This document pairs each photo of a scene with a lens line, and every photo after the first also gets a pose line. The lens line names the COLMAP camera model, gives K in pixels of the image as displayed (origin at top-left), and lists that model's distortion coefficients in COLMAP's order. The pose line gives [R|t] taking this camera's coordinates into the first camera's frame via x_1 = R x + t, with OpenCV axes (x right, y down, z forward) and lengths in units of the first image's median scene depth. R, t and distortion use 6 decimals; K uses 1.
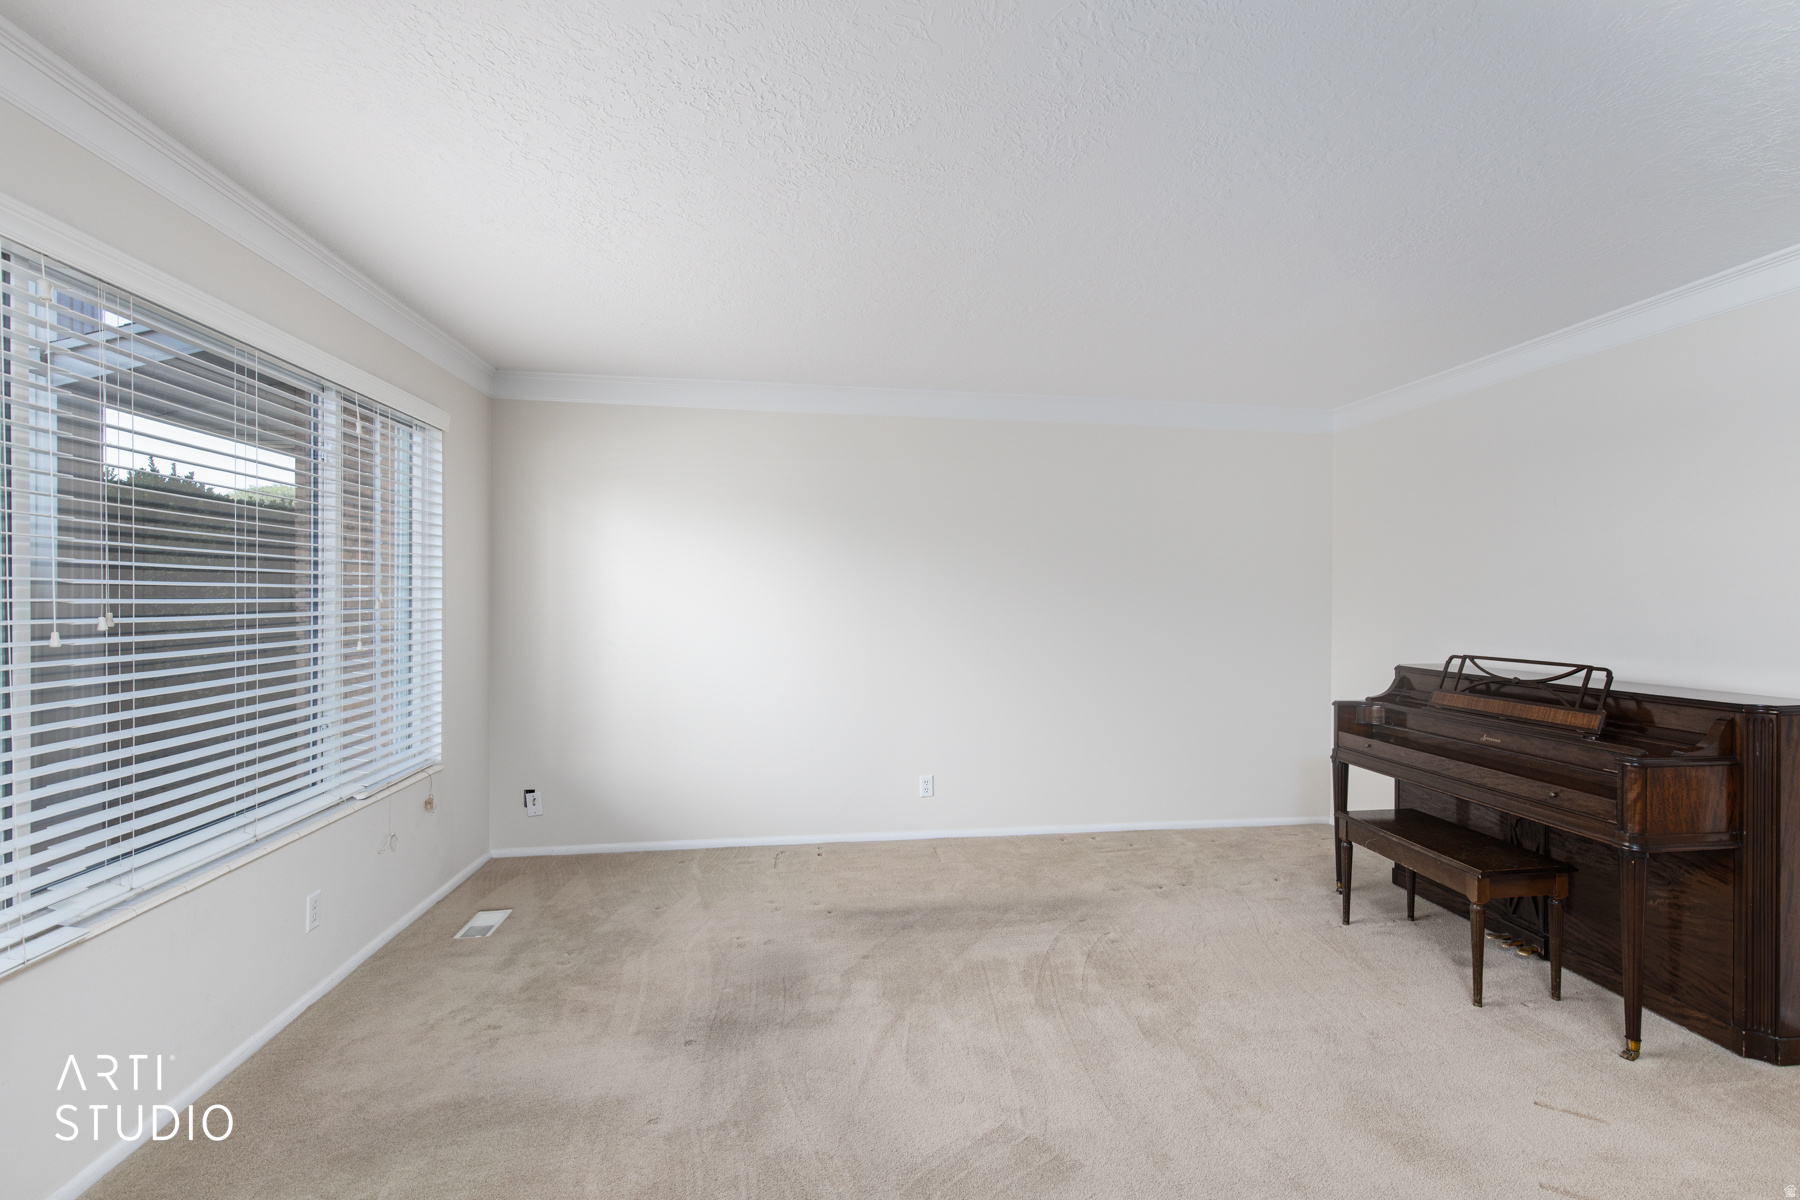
lens RADIAL K [[831.4, 0, 959.5], [0, 831.4, 588.9], [0, 0, 1]] dist [-0.016780, 0.008523]
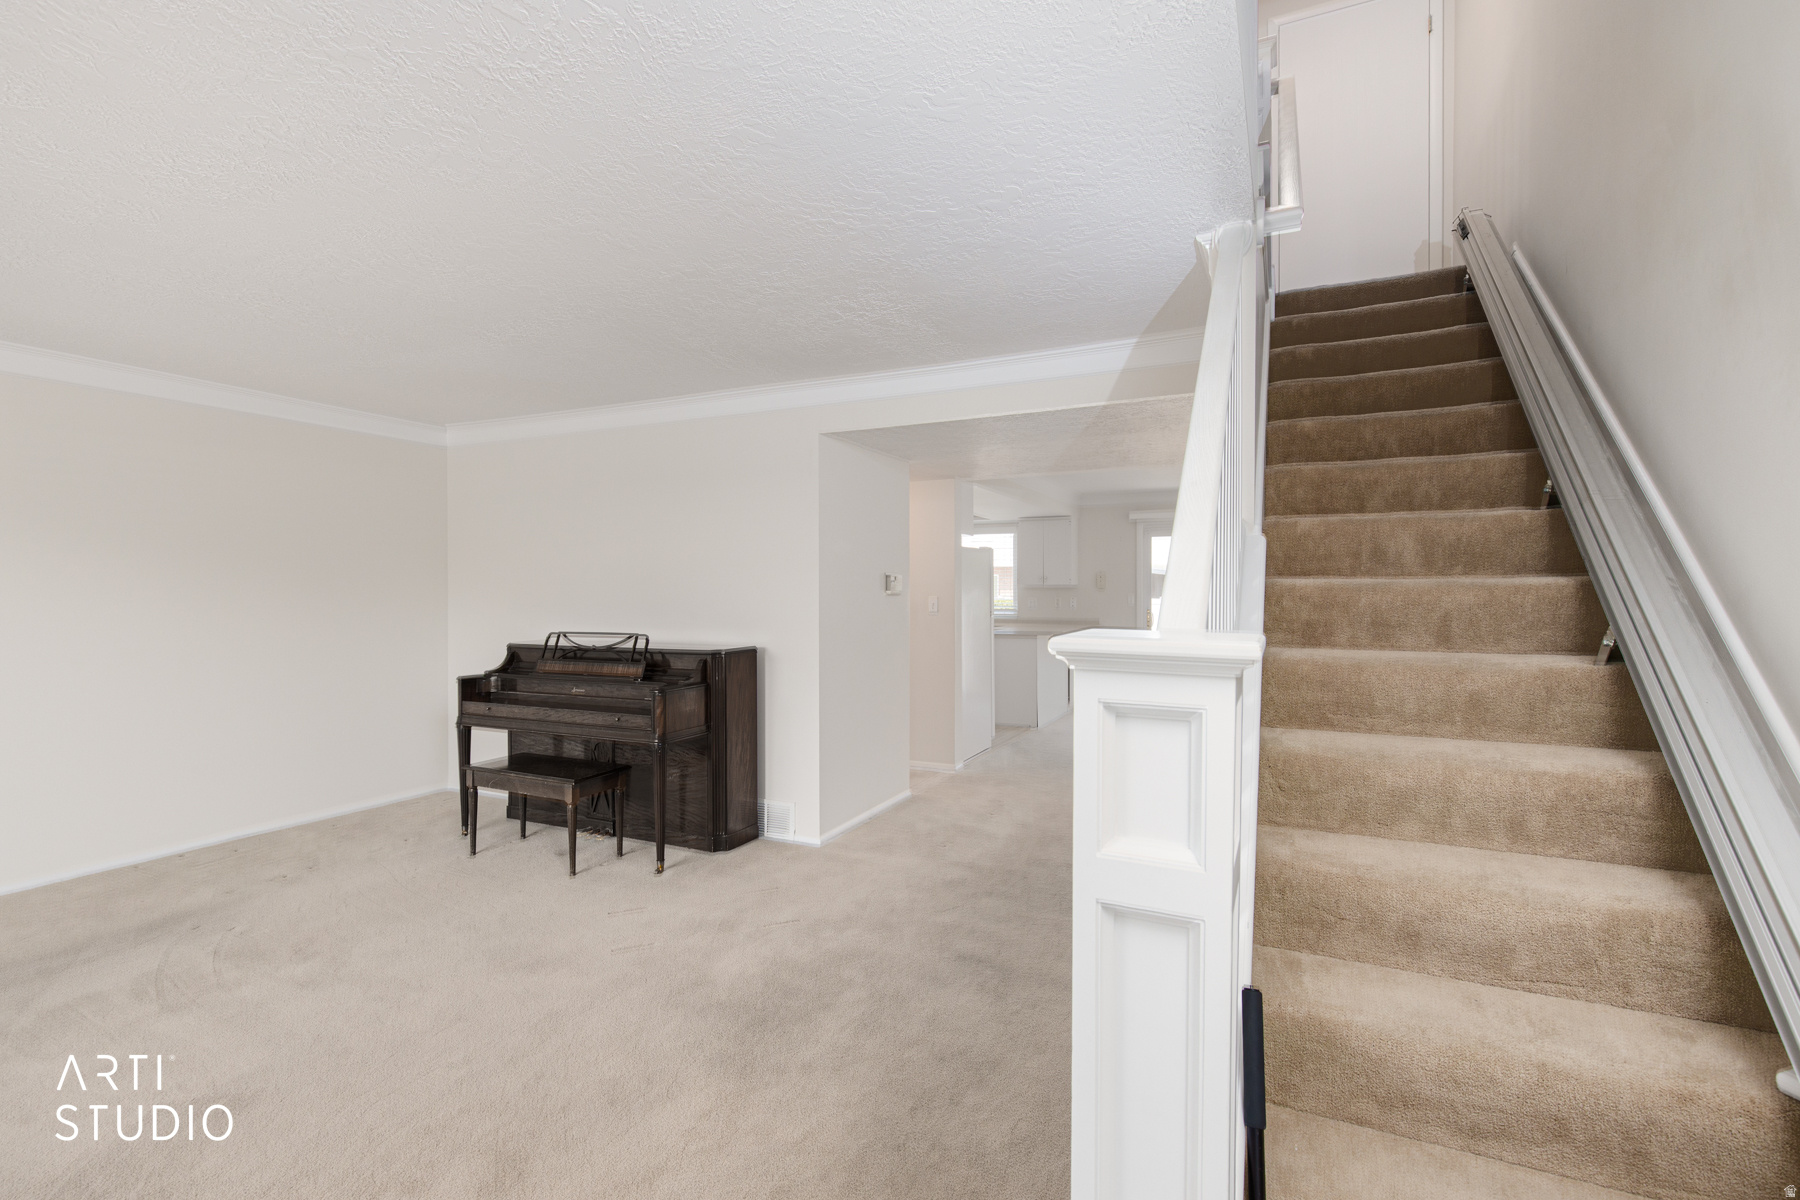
lens RADIAL K [[806.4, 0, 894.7], [0, 806.4, 609.6], [0, 0, 1]] dist [0.007106, -0.000404]
pose [[0.577658, -0.028675, 0.815775, -0.160828], [-0.001306, 0.999349, 0.036053, -0.006567], [-0.816278, -0.021891, 0.577244, -0.227277]]
